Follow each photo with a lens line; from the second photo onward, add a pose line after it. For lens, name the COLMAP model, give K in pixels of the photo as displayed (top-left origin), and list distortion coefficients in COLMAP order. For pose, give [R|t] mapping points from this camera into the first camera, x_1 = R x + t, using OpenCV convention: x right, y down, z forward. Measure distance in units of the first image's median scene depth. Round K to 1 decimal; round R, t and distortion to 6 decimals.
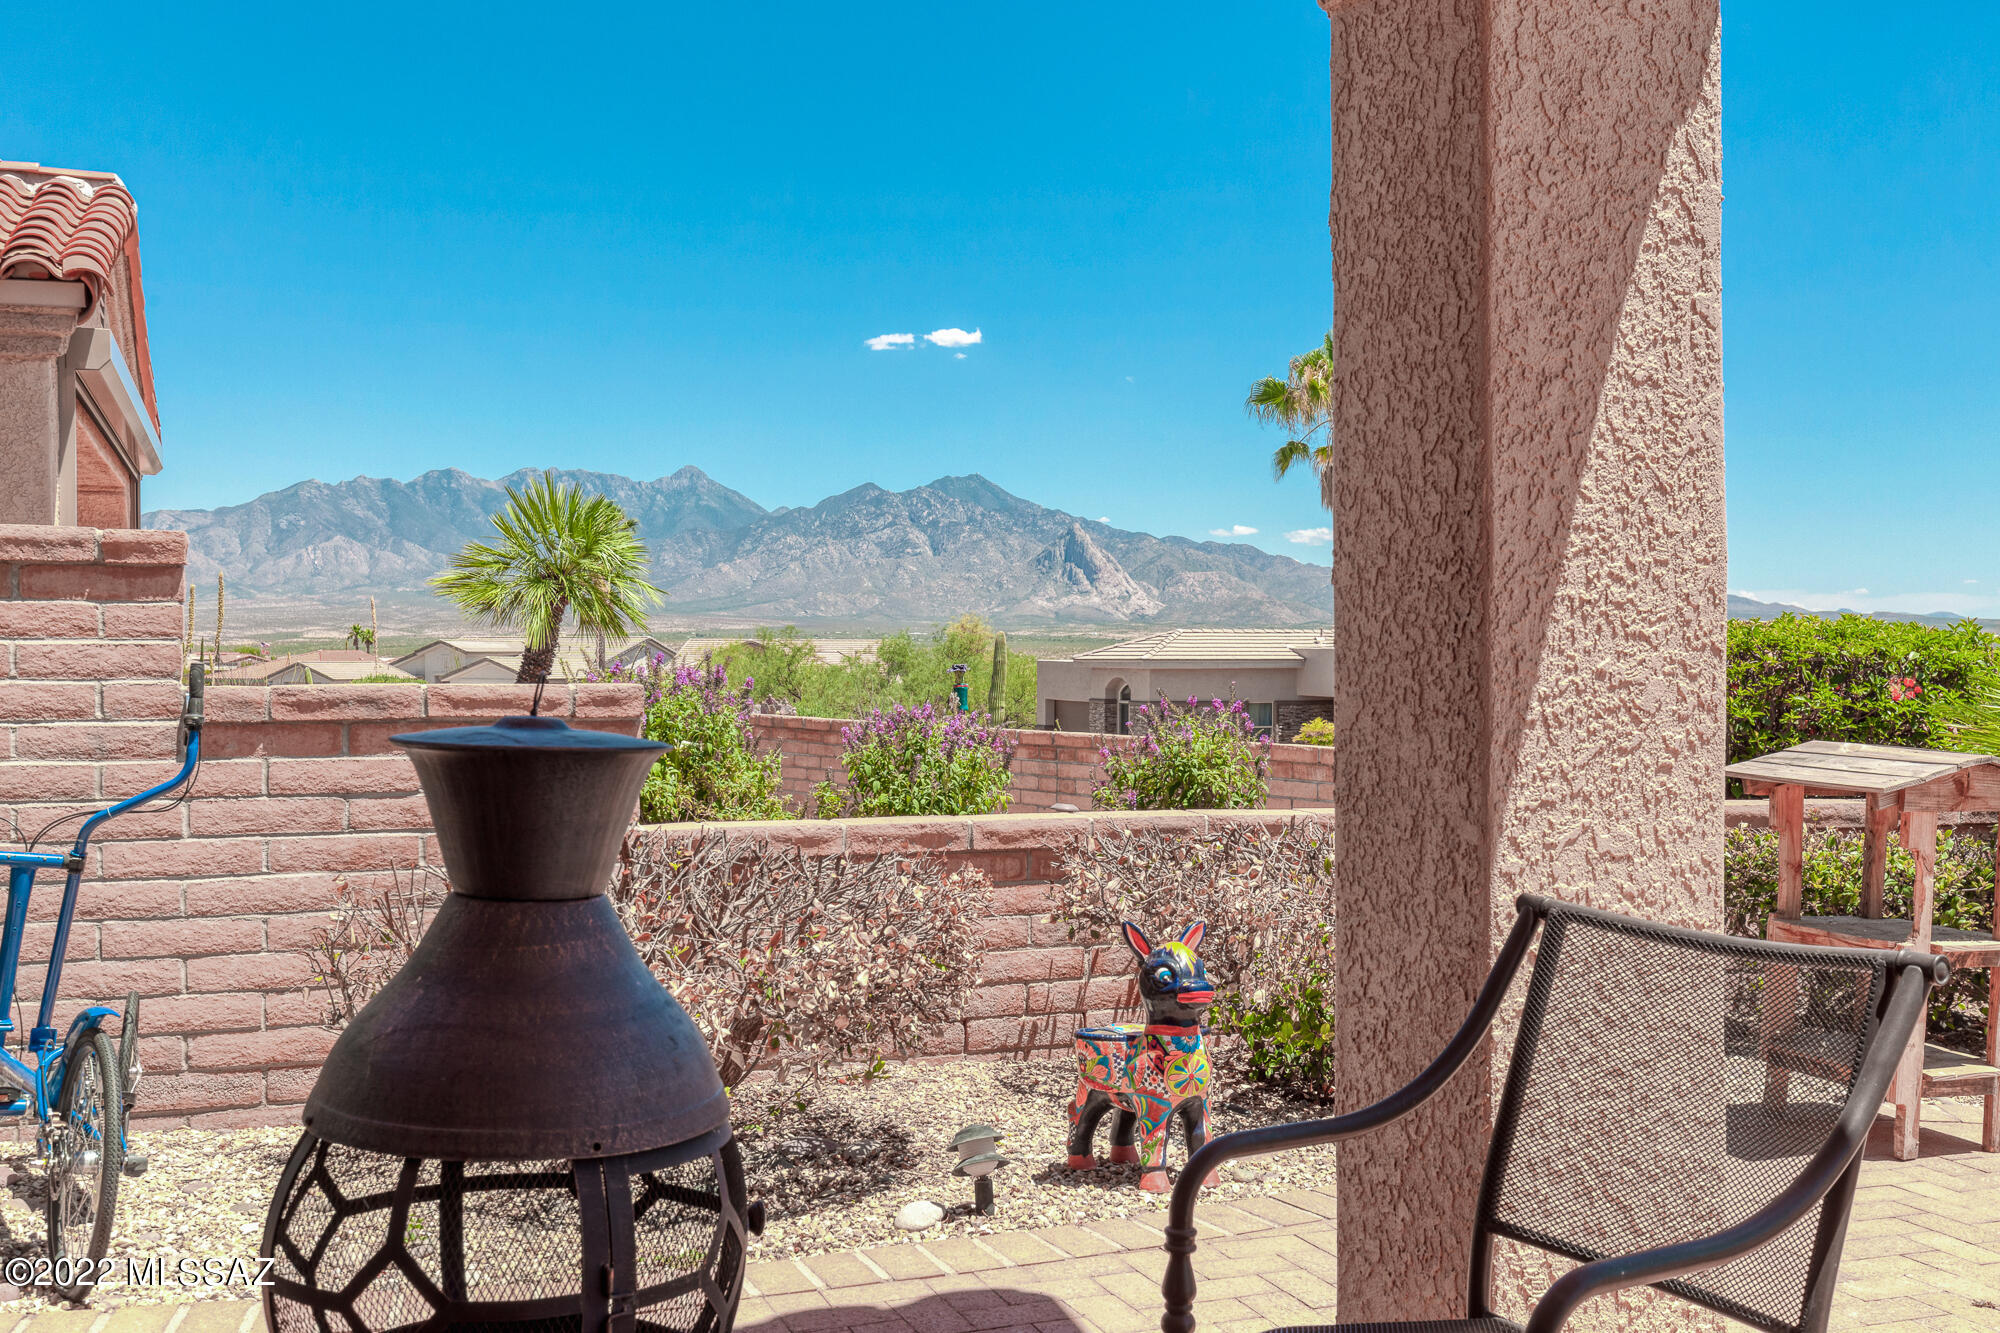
lens RADIAL K [[1967.2, 0, 1000.0], [0, 1967.2, 666.5], [0, 0, 1]] dist [-0.002119, -0.007823]
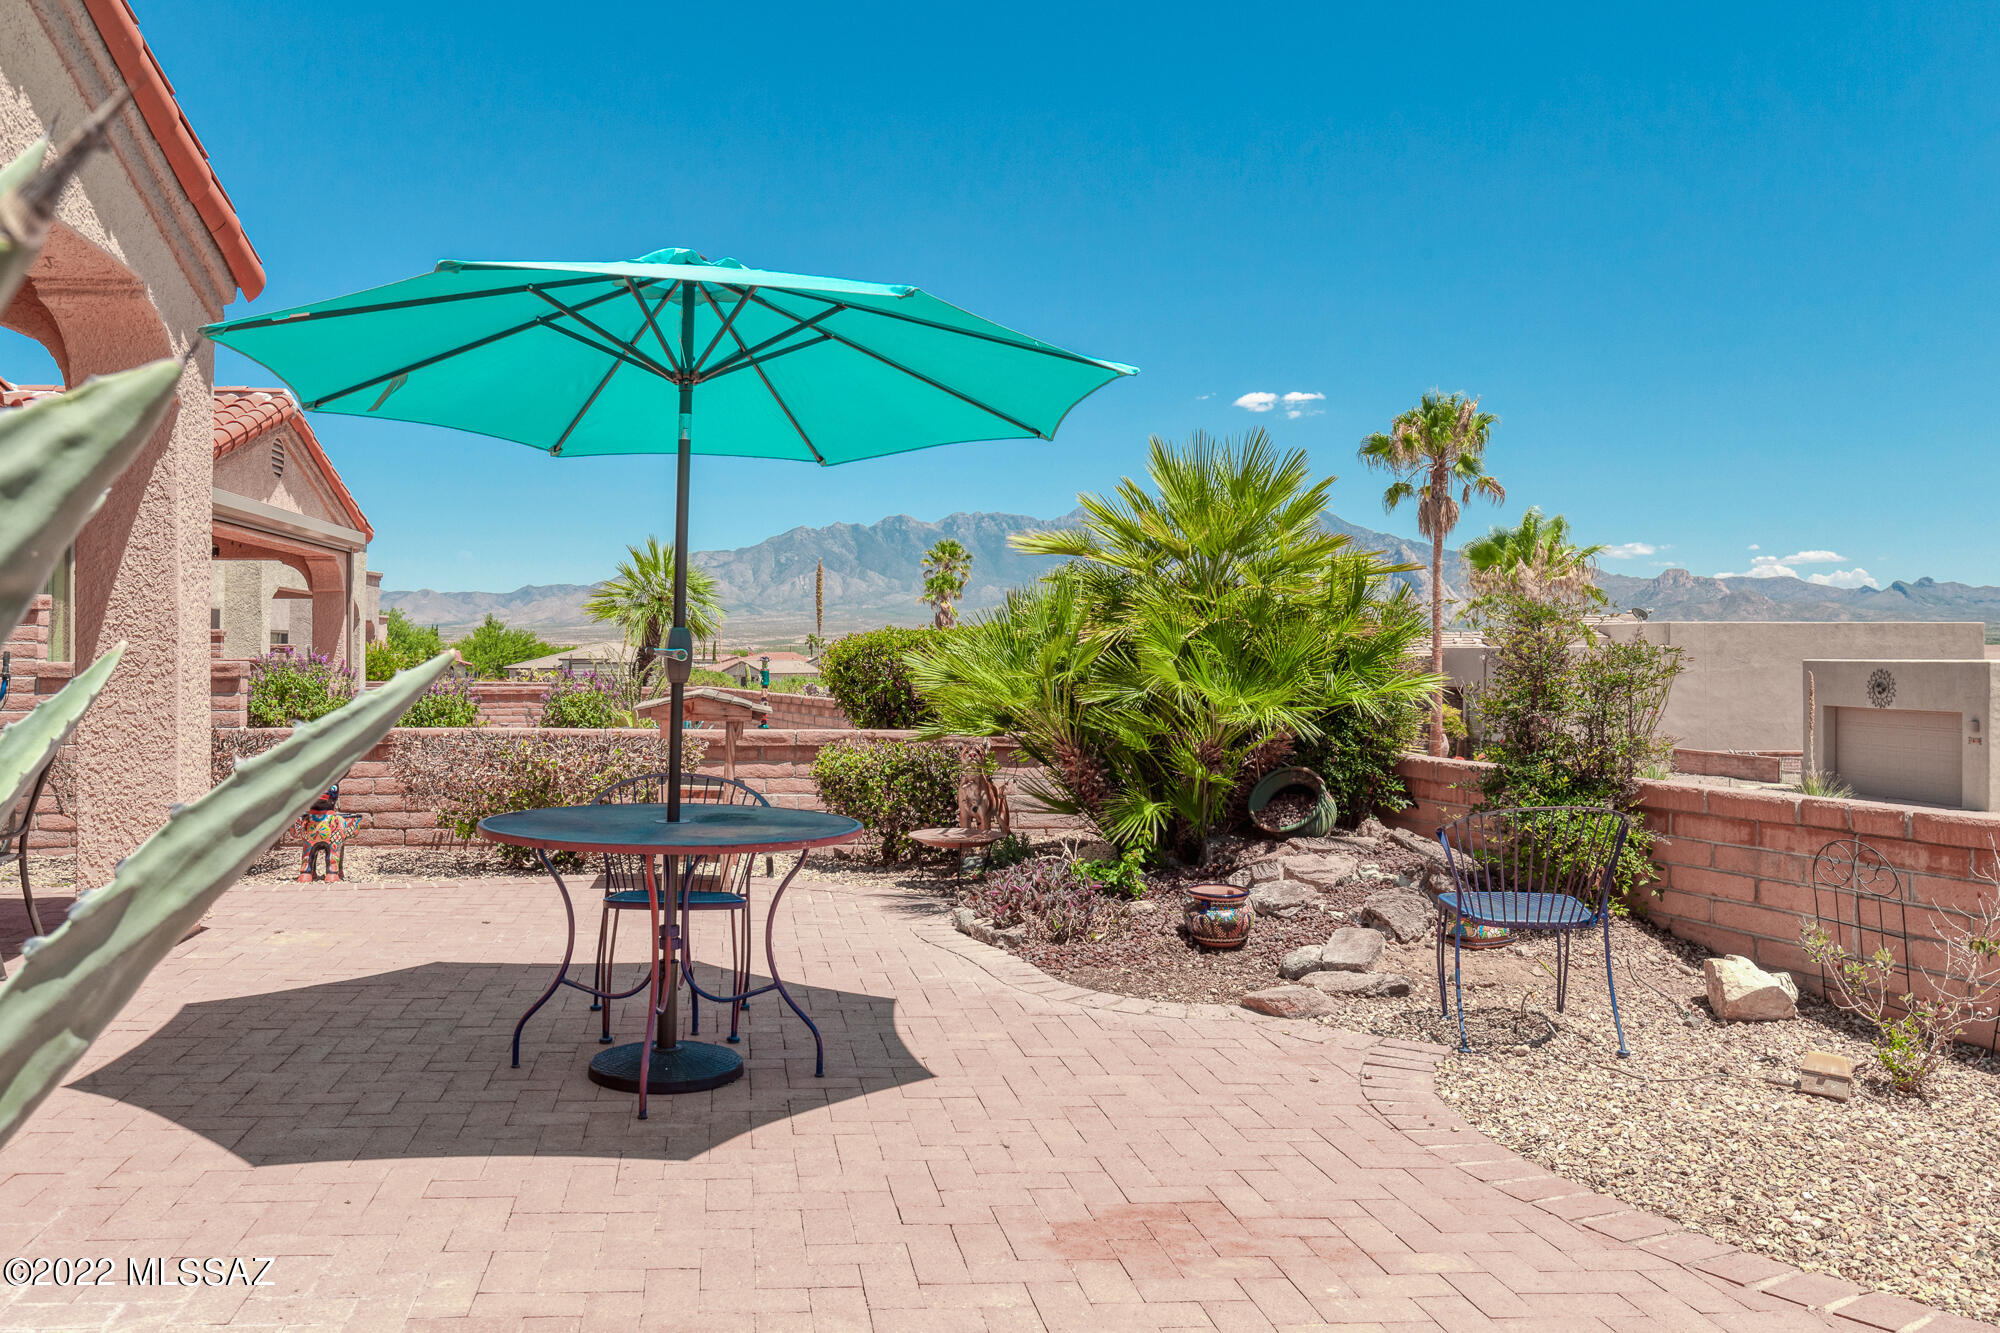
lens RADIAL K [[1682.1, 0, 999.6], [0, 1682.1, 616.1], [0, 0, 1]] dist [-0.007290, -0.005359]
pose [[0.952157, -0.010005, -0.305445, 0.131919], [0.000769, 0.999539, -0.030342, 0.001785], [0.305608, 0.028656, 0.951726, -0.055544]]
